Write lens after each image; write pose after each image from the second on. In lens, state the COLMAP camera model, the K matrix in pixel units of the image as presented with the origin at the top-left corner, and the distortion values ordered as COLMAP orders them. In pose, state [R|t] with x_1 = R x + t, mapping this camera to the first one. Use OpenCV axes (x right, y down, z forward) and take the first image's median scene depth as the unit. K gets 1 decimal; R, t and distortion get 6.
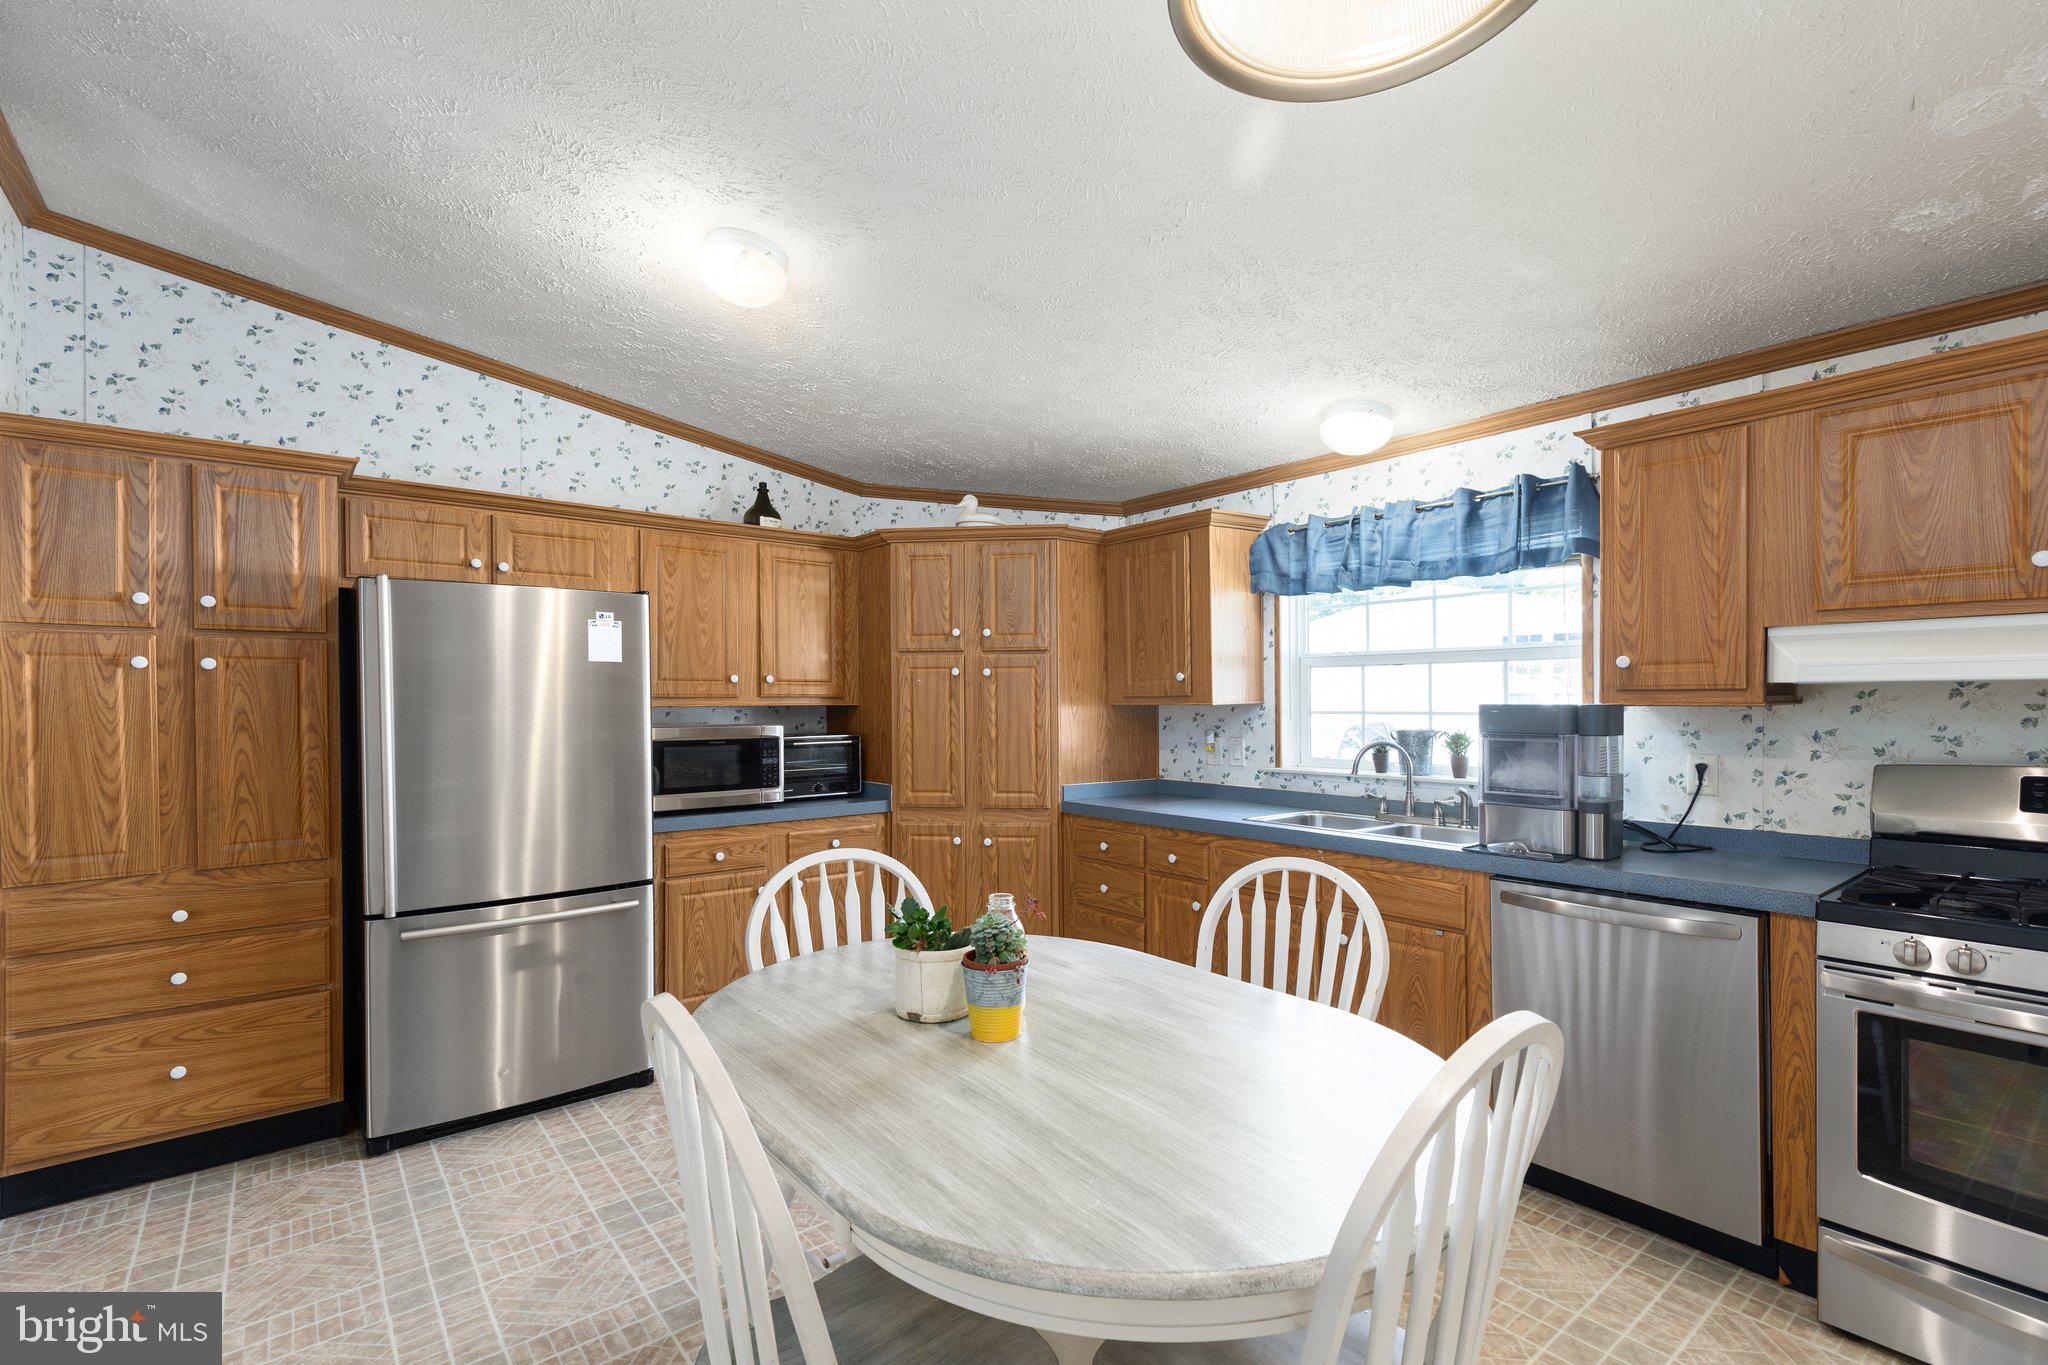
lens RADIAL K [[918.1, 0, 1032.8], [0, 918.1, 698.0], [0, 0, 1]] dist [0.005516, -0.000244]
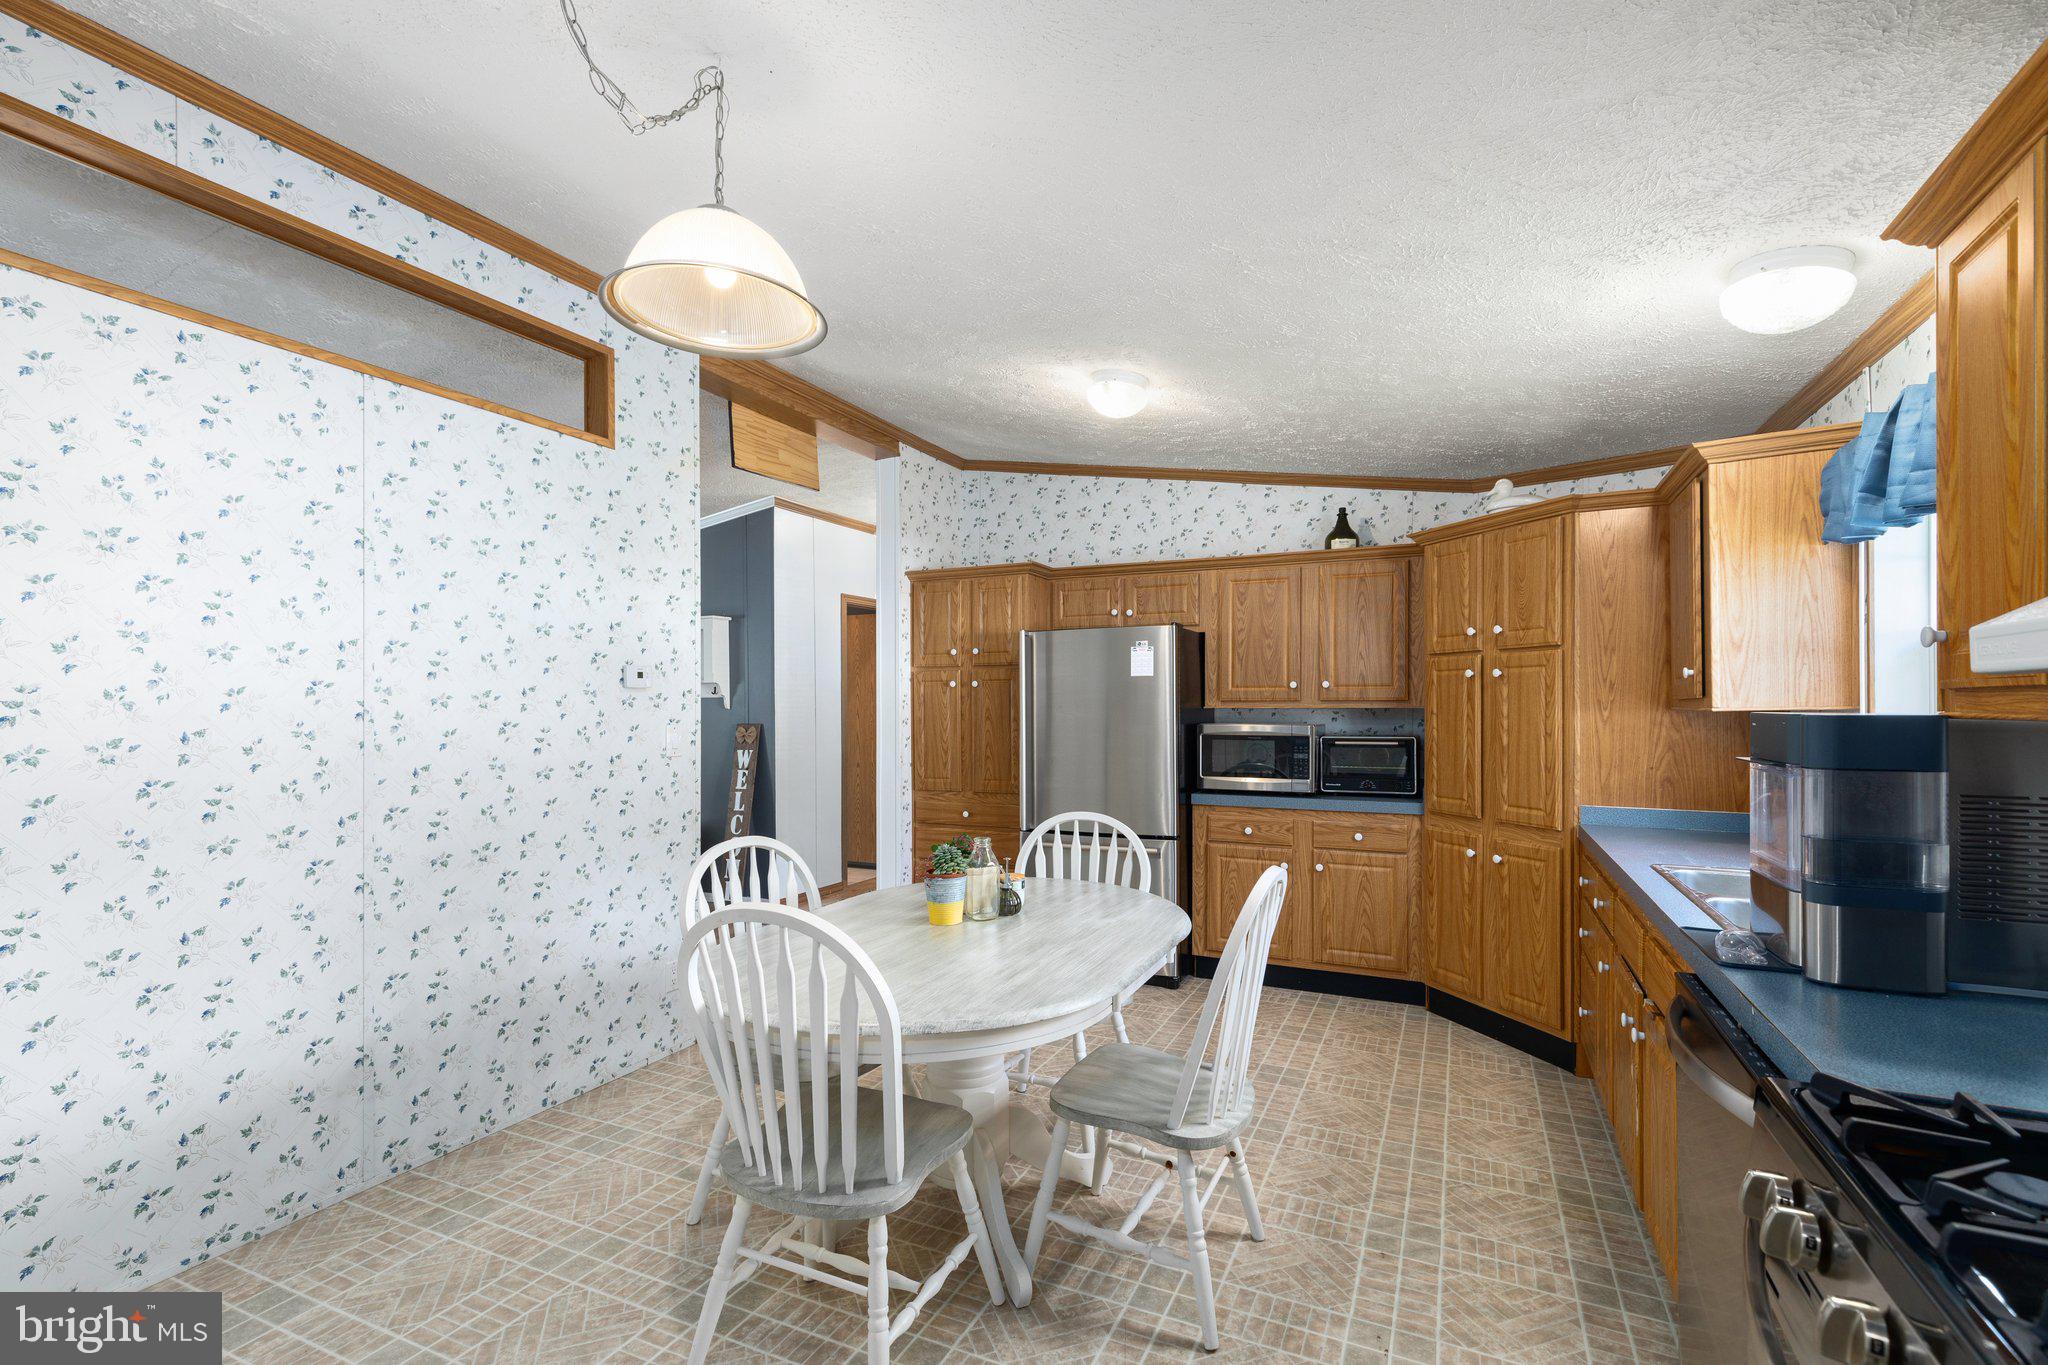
lens RADIAL K [[918.1, 0, 1032.8], [0, 918.1, 698.0], [0, 0, 1]] dist [0.005516, -0.000244]
pose [[0.433828, -0.003369, -0.900990, 0.611459], [0.002475, 0.999994, -0.002547, -0.002194], [0.900992, -0.001125, 0.433833, 0.200451]]
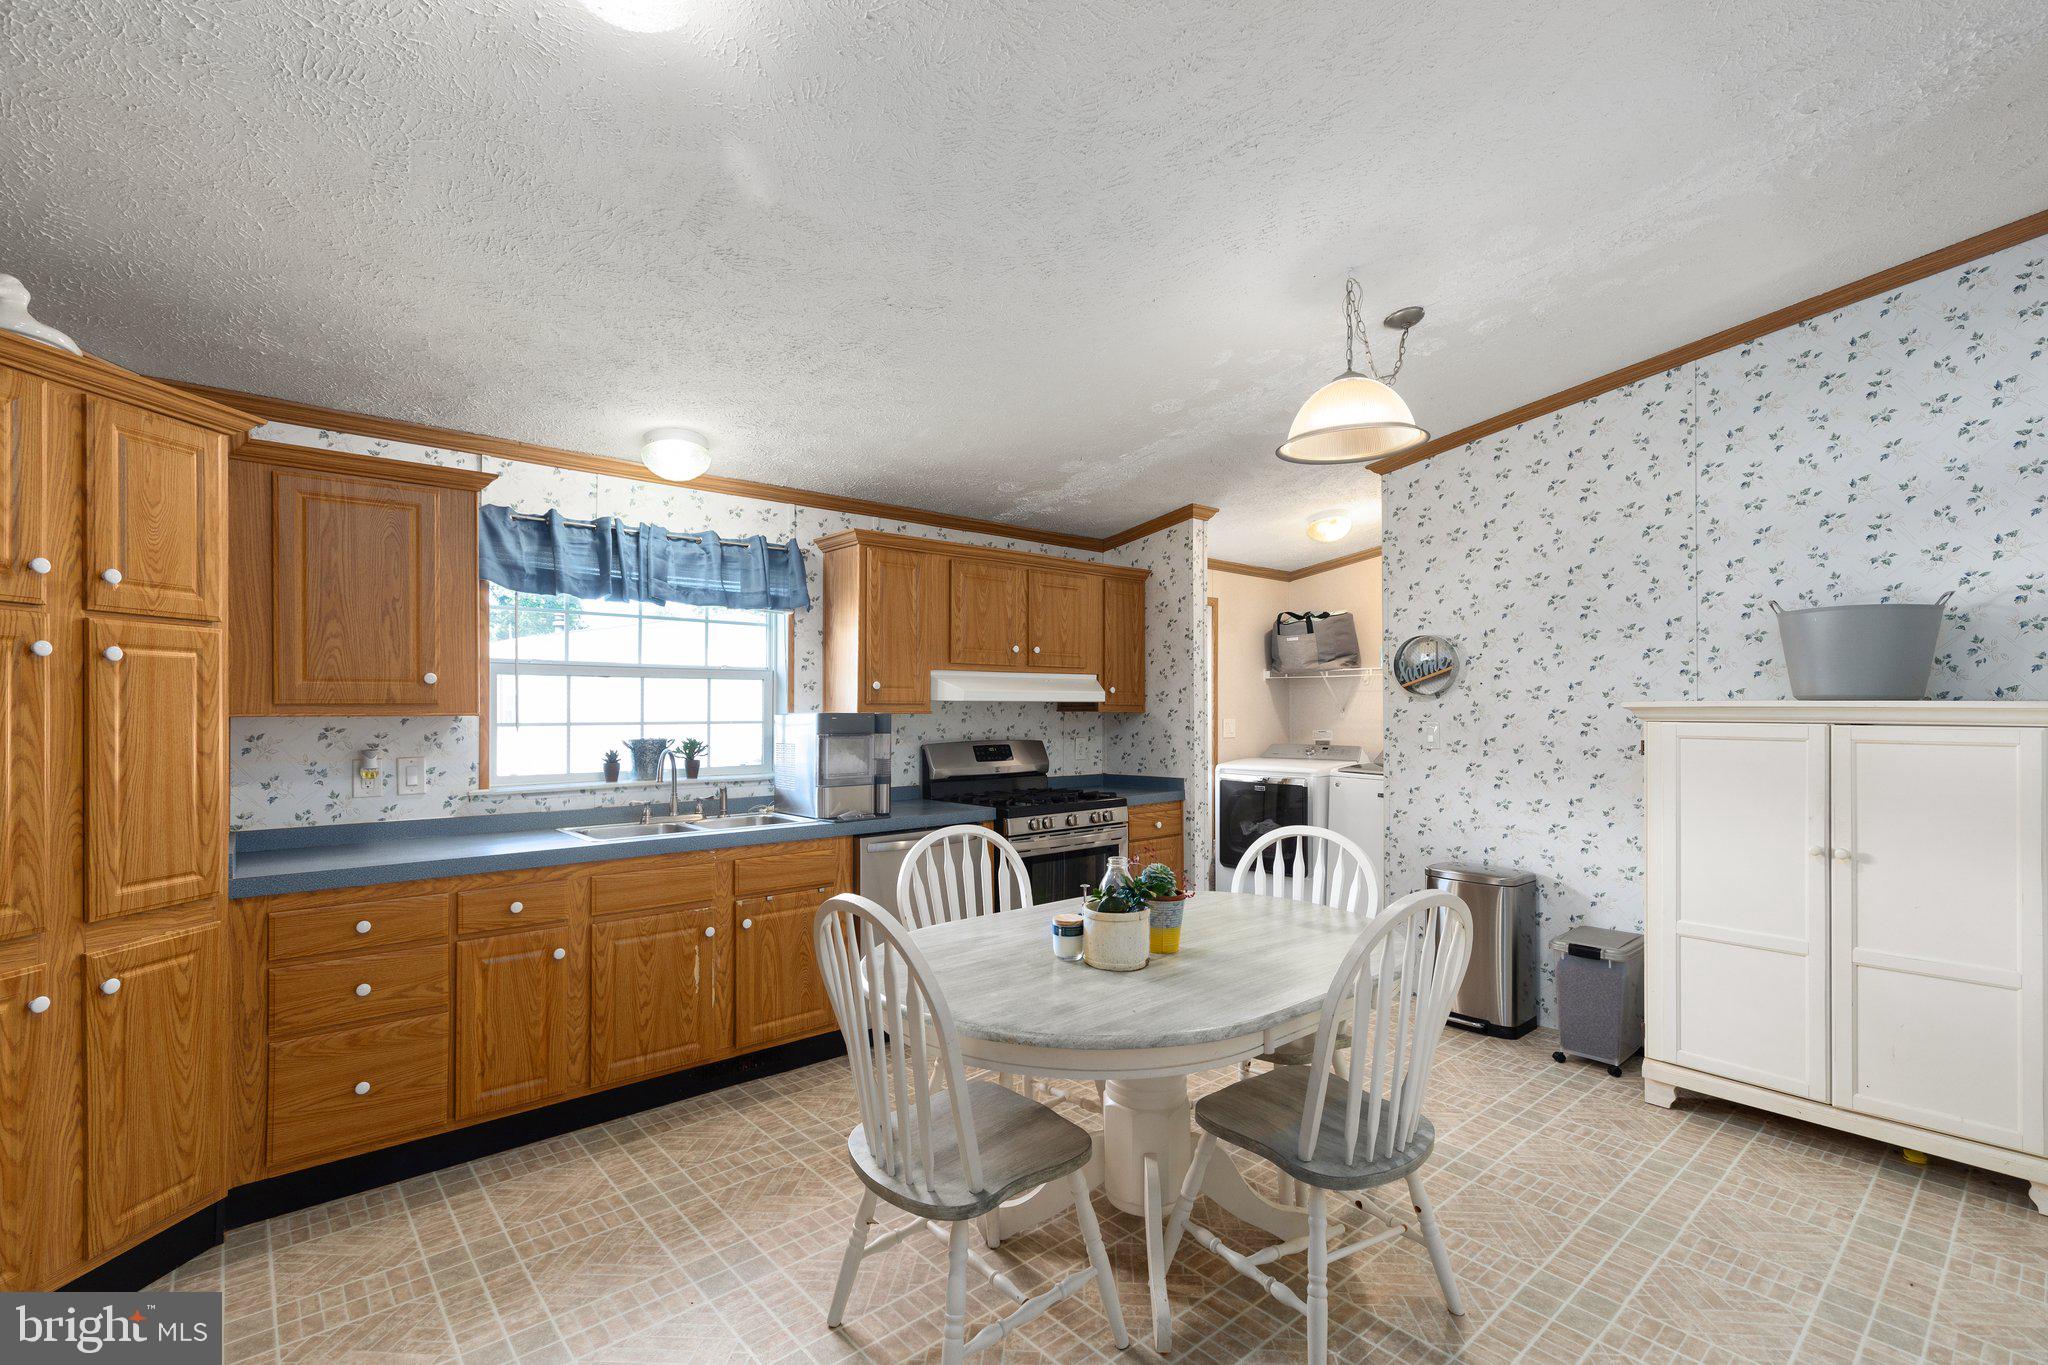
lens RADIAL K [[918.1, 0, 1032.8], [0, 918.1, 698.0], [0, 0, 1]] dist [0.005516, -0.000244]
pose [[-0.036869, 0.015548, 0.999199, -0.620577], [-0.003211, 0.999872, -0.015677, 0.003305], [-0.999315, -0.003786, -0.036814, 0.540343]]
